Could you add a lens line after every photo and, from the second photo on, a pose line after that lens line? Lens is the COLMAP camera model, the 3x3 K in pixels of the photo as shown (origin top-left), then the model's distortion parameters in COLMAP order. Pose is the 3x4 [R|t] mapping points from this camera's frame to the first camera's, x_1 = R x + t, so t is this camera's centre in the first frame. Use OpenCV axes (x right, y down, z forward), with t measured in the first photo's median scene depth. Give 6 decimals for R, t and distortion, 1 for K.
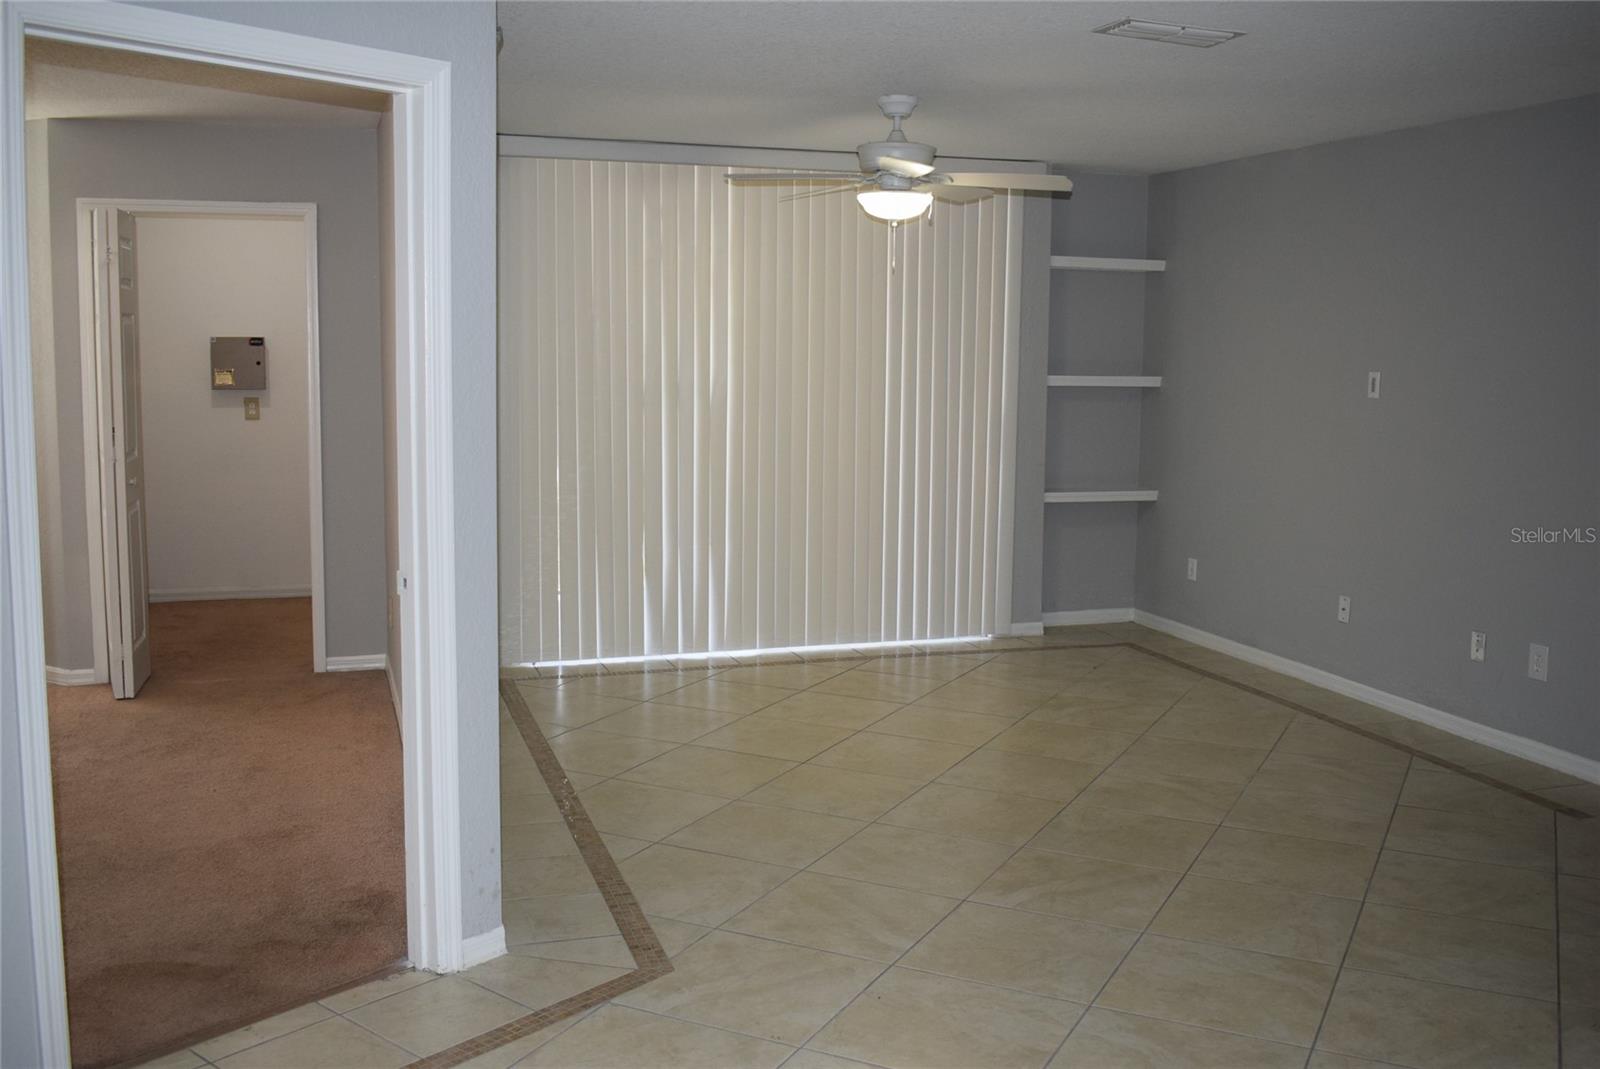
lens RADIAL K [[1506.7, 0, 799.8], [0, 1506.7, 536.2], [0, 0, 1]] dist [-0.074096, 0.000000]
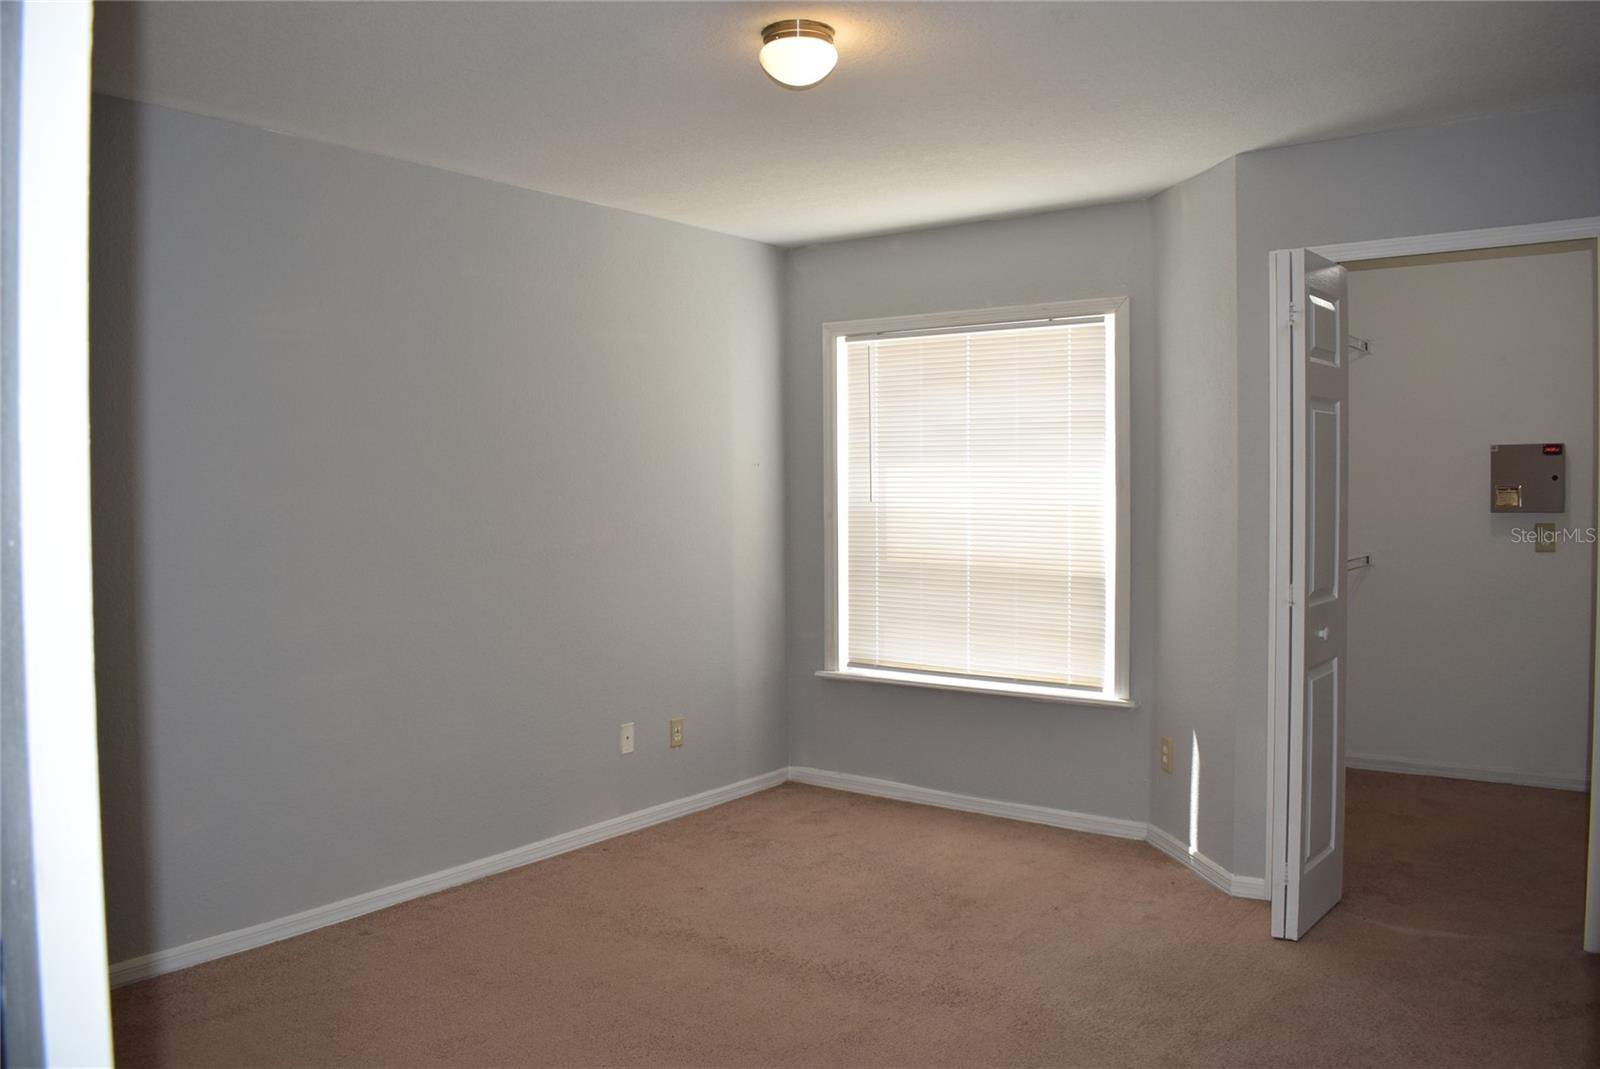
lens RADIAL K [[1269.4, 0, 796.6], [0, 1269.4, 527.2], [0, 0, 1]] dist [-0.075177, -0.006514]
pose [[0.588825, 0.010659, -0.808190, -0.084253], [-0.086378, 0.995017, -0.049809, -0.026770], [0.803632, 0.099138, 0.586812, 0.326242]]
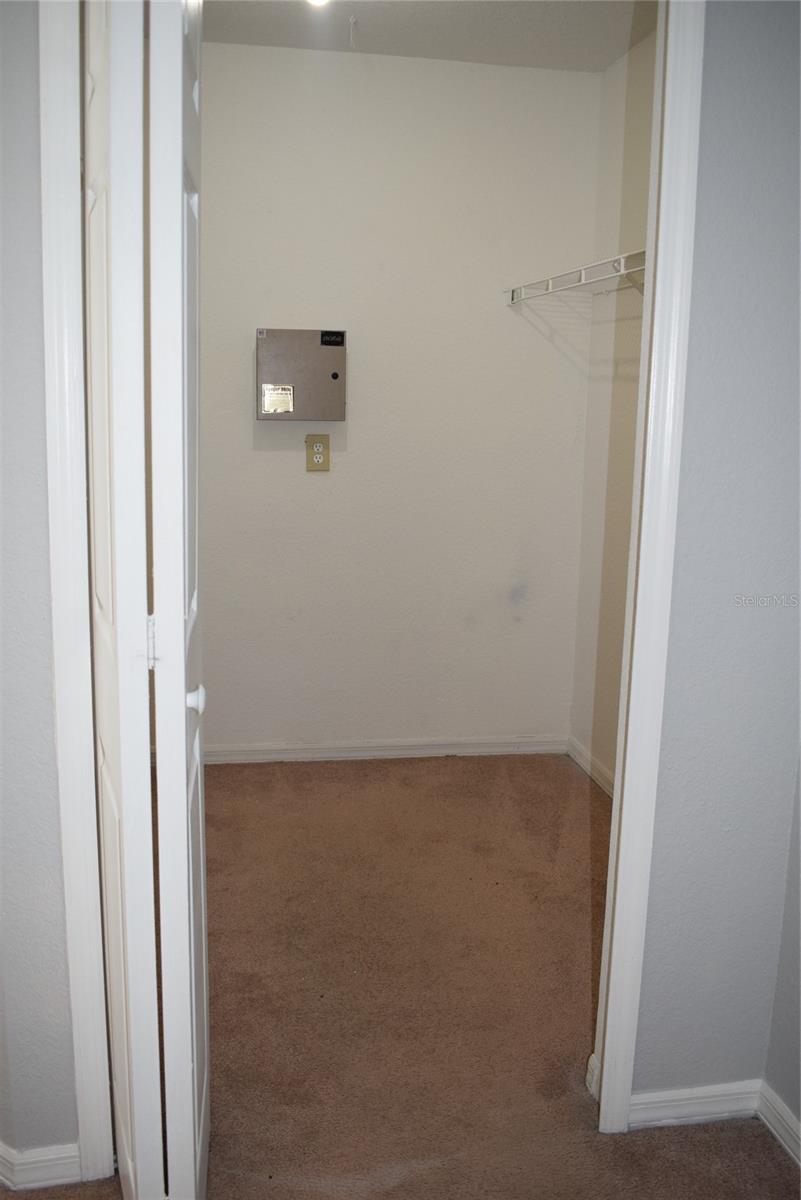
lens RADIAL K [[1130.0, 0, 403.4], [0, 1130.0, 603.7], [0, 0, 1]] dist [-0.074096, 0.000000]
pose [[0.990455, 0.034944, -0.133333, -0.275120], [-0.026381, 0.997507, 0.065456, -0.056715], [0.135288, -0.061314, 0.988907, 0.563108]]
